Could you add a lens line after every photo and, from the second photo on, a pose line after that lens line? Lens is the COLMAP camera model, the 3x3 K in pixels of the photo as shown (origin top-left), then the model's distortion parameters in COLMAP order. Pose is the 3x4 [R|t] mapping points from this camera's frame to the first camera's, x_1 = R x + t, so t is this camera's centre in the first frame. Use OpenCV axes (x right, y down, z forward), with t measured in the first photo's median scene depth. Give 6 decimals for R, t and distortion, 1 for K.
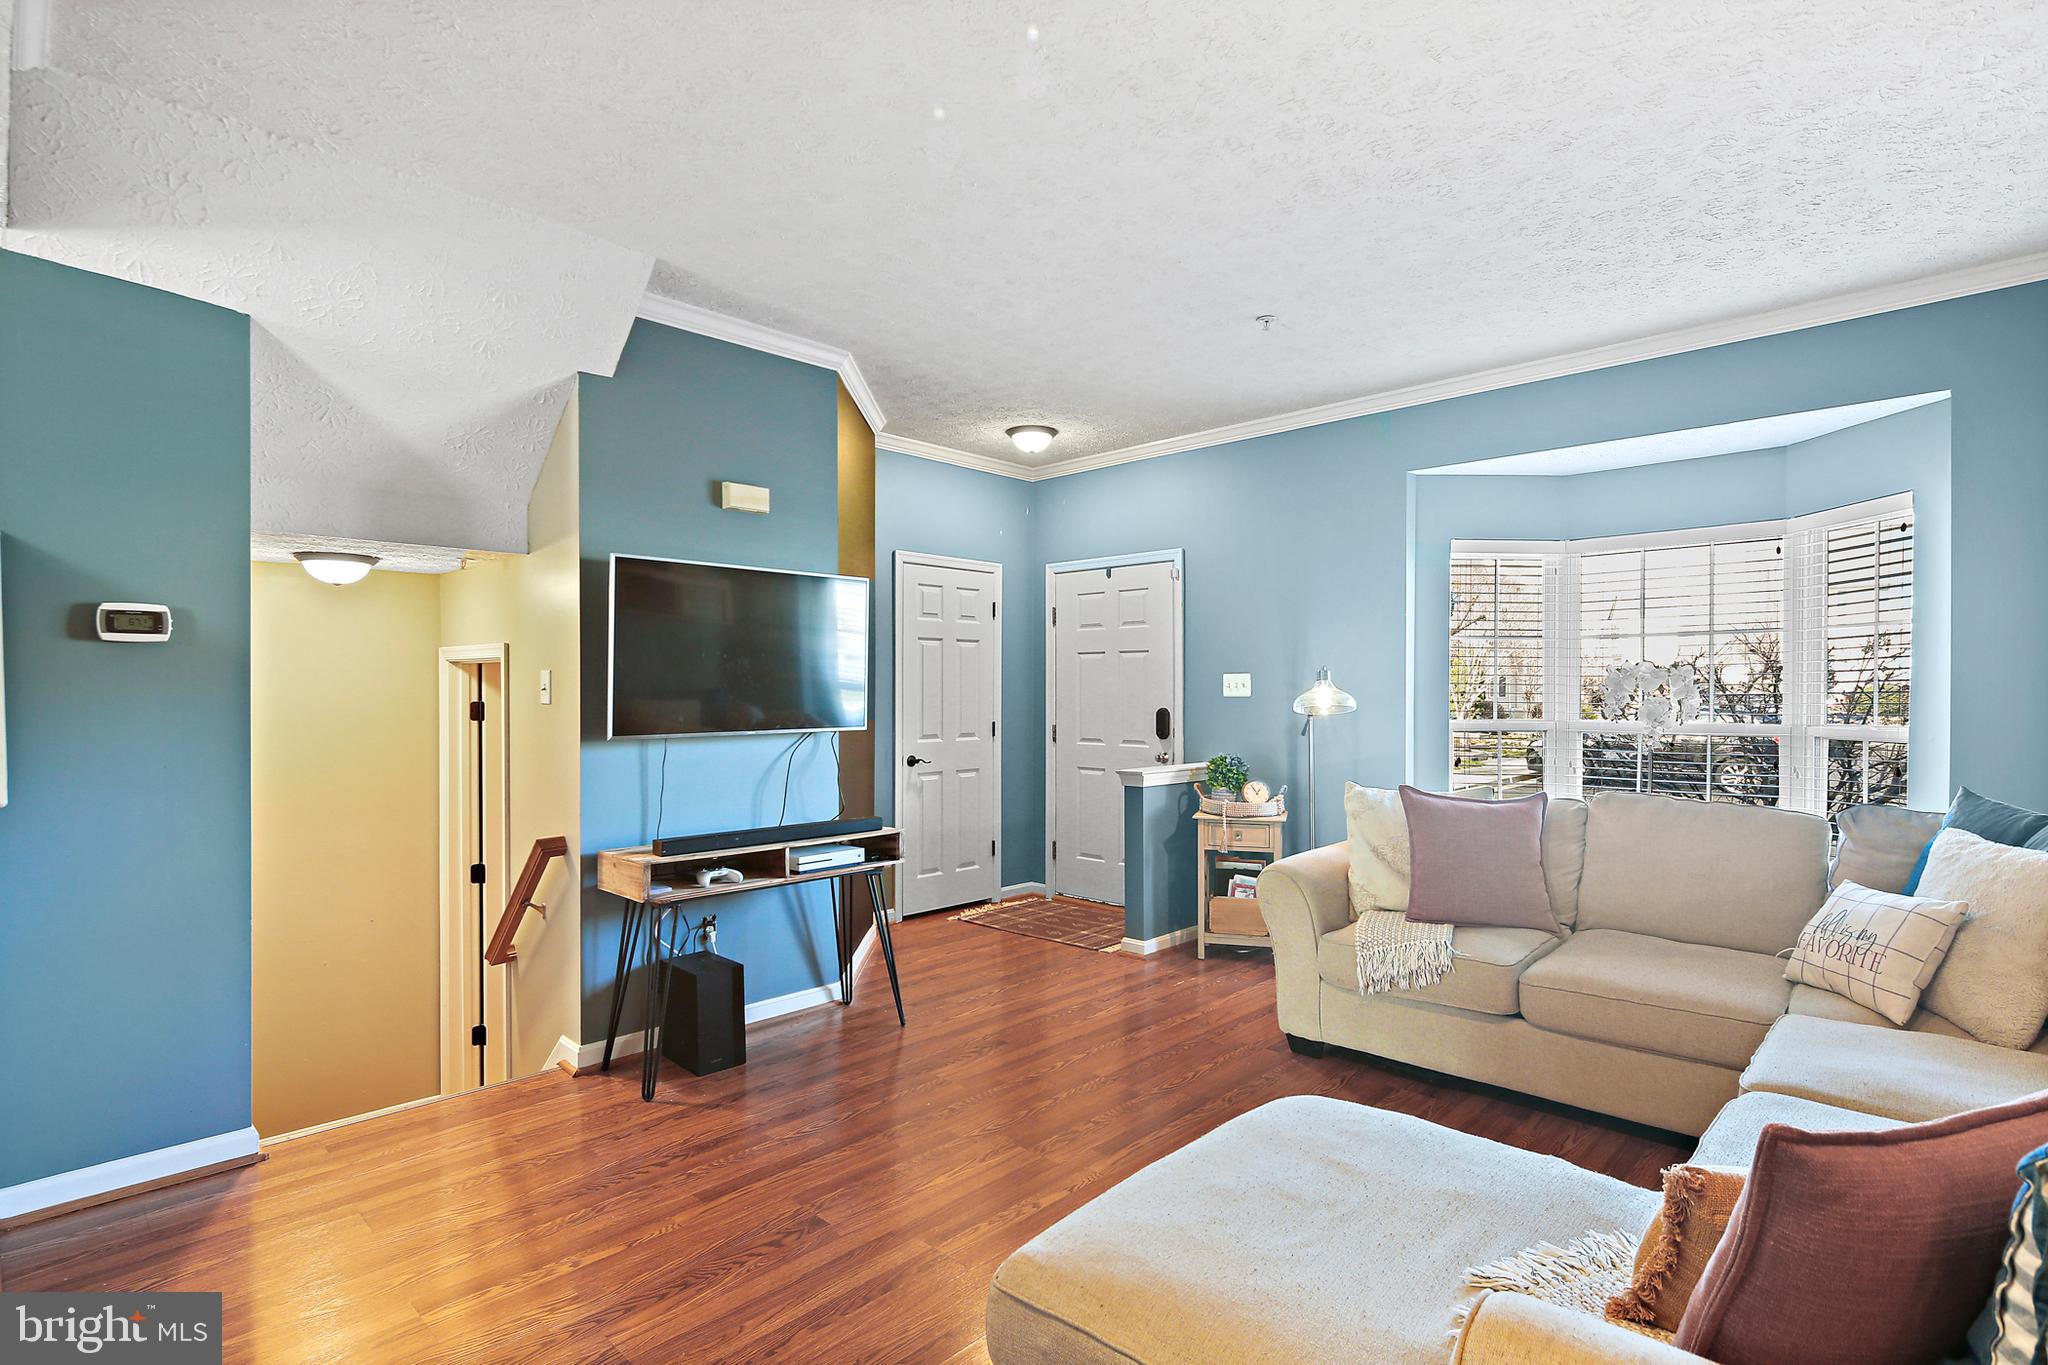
lens RADIAL K [[1000.8, 0, 1024.4], [0, 1000.8, 687.0], [0, 0, 1]] dist [0.002821, -0.003212]
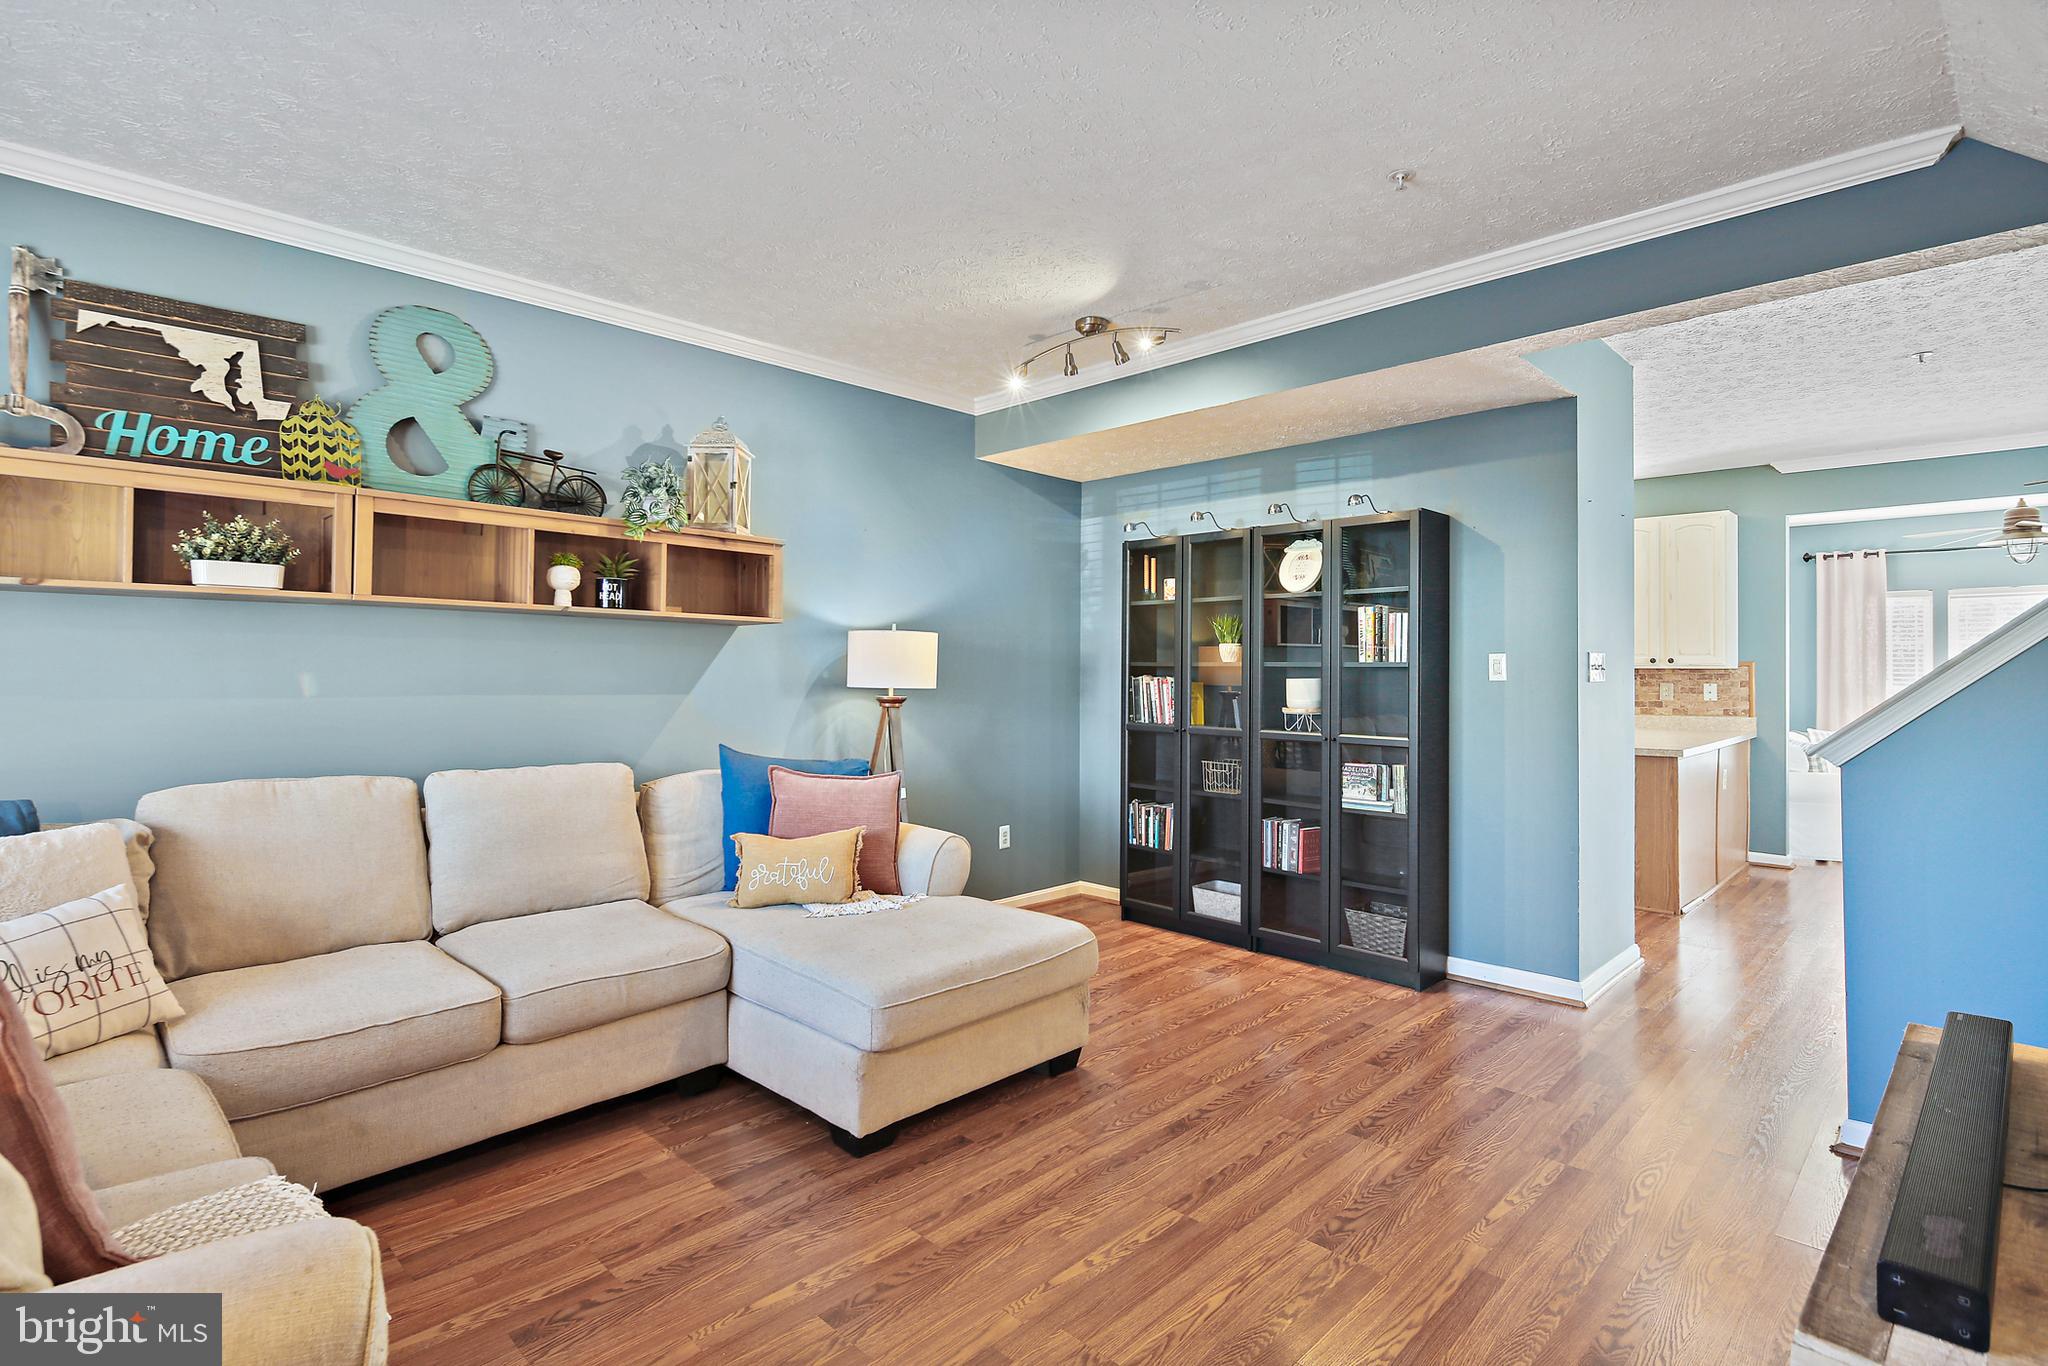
lens RADIAL K [[1004.5, 0, 1026.5], [0, 1004.5, 657.0], [0, 0, 1]] dist [0.004145, -0.000977]
pose [[-0.999985, -0.005152, 0.001931, 0.036360], [-0.005185, 0.999833, -0.017545, 0.004477], [-0.001840, -0.017555, -0.999844, 1.013815]]
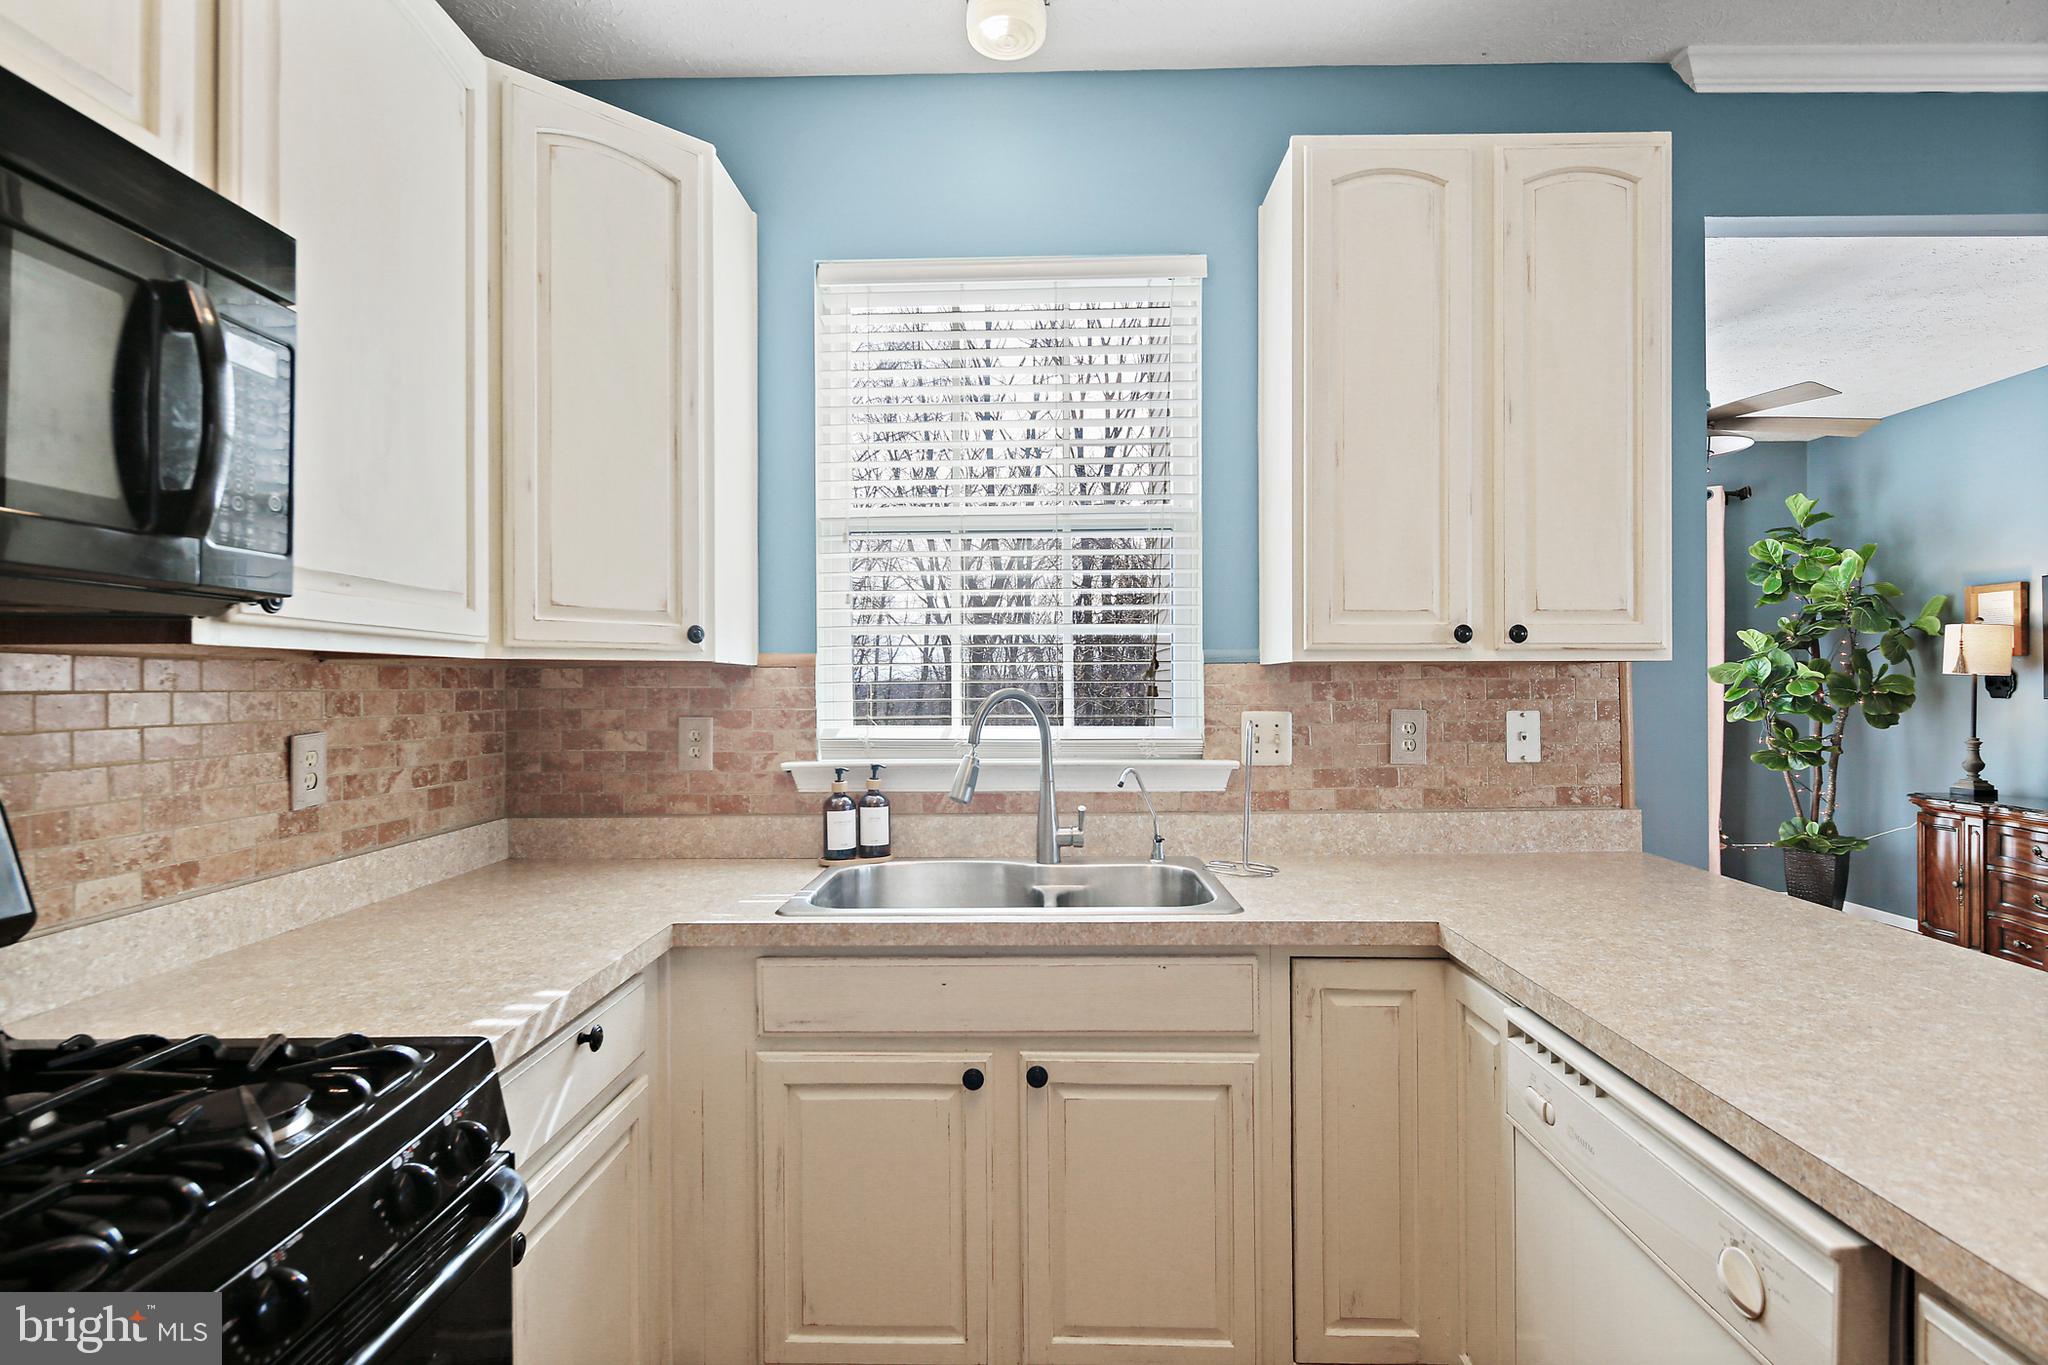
lens RADIAL K [[1000.8, 0, 1024.4], [0, 1000.8, 687.0], [0, 0, 1]] dist [0.002821, -0.003212]
pose [[-0.729160, -0.002343, -0.684339, 0.028274], [0.002779, 0.999976, -0.006384, 0.004460], [0.684337, -0.006557, -0.729136, 0.992732]]
